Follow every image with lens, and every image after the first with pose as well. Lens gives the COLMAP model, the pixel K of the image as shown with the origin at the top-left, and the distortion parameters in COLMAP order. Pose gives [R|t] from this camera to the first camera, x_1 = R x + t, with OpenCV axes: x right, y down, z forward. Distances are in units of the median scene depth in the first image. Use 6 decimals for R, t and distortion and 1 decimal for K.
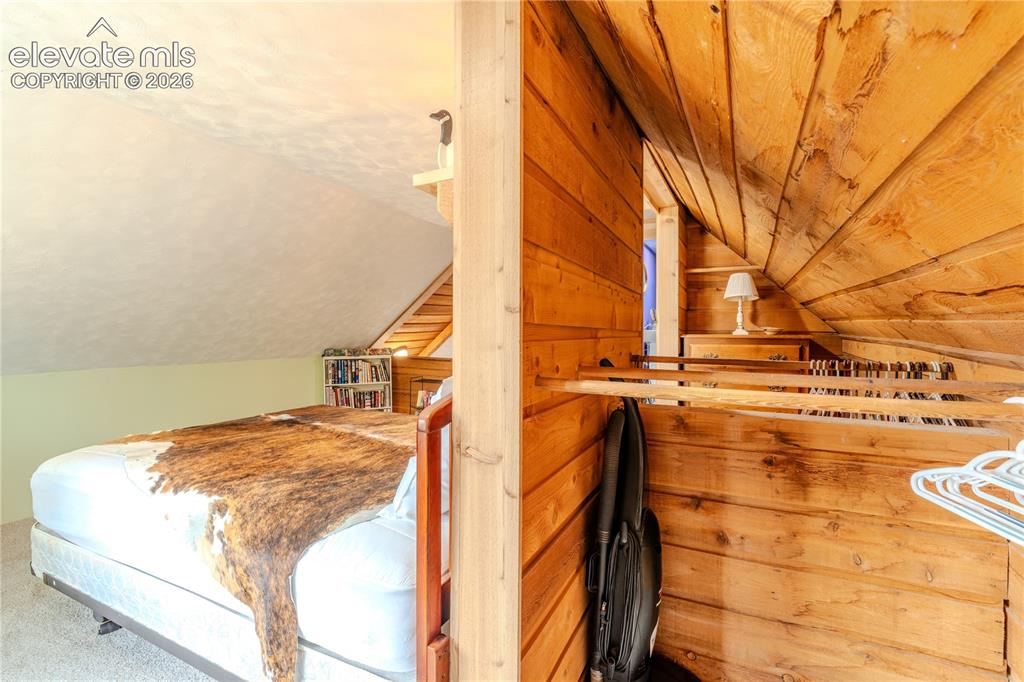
lens RADIAL K [[473.9, 0, 512.0], [0, 473.9, 341.0], [0, 0, 1]] dist [0.001745, 0.000831]
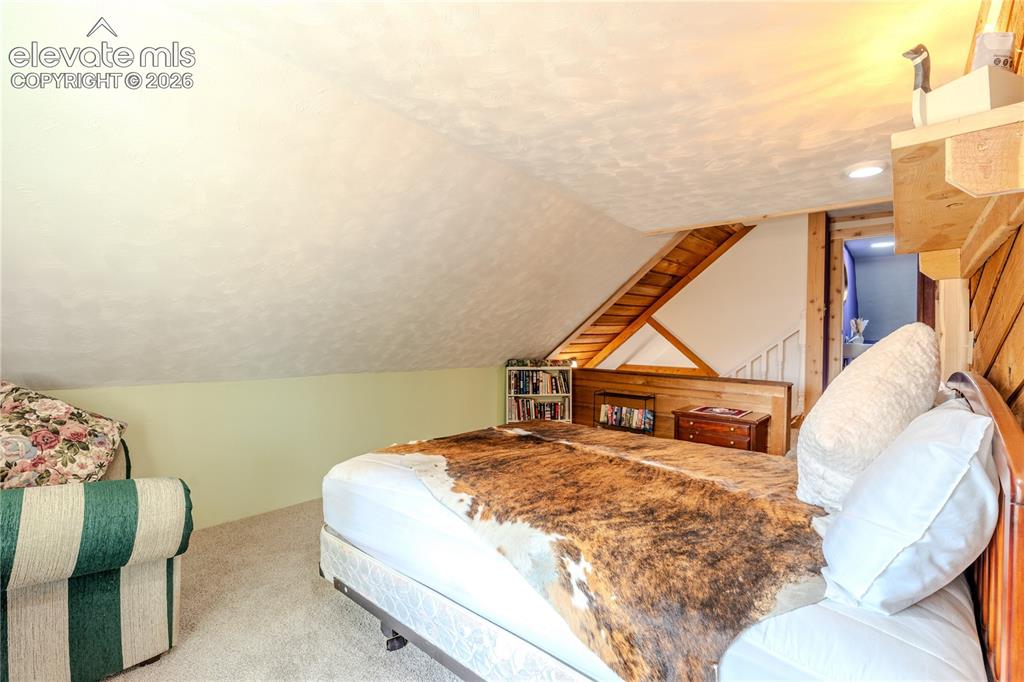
lens RADIAL K [[463.4, 0, 512.0], [0, 463.4, 341.0], [0, 0, 1]] dist [-0.003986, -0.000109]
pose [[0.971044, 0.009695, -0.238705, -0.359991], [-0.014871, 0.999692, -0.019891, -0.005368], [0.238438, 0.022865, 0.970888, 0.107547]]
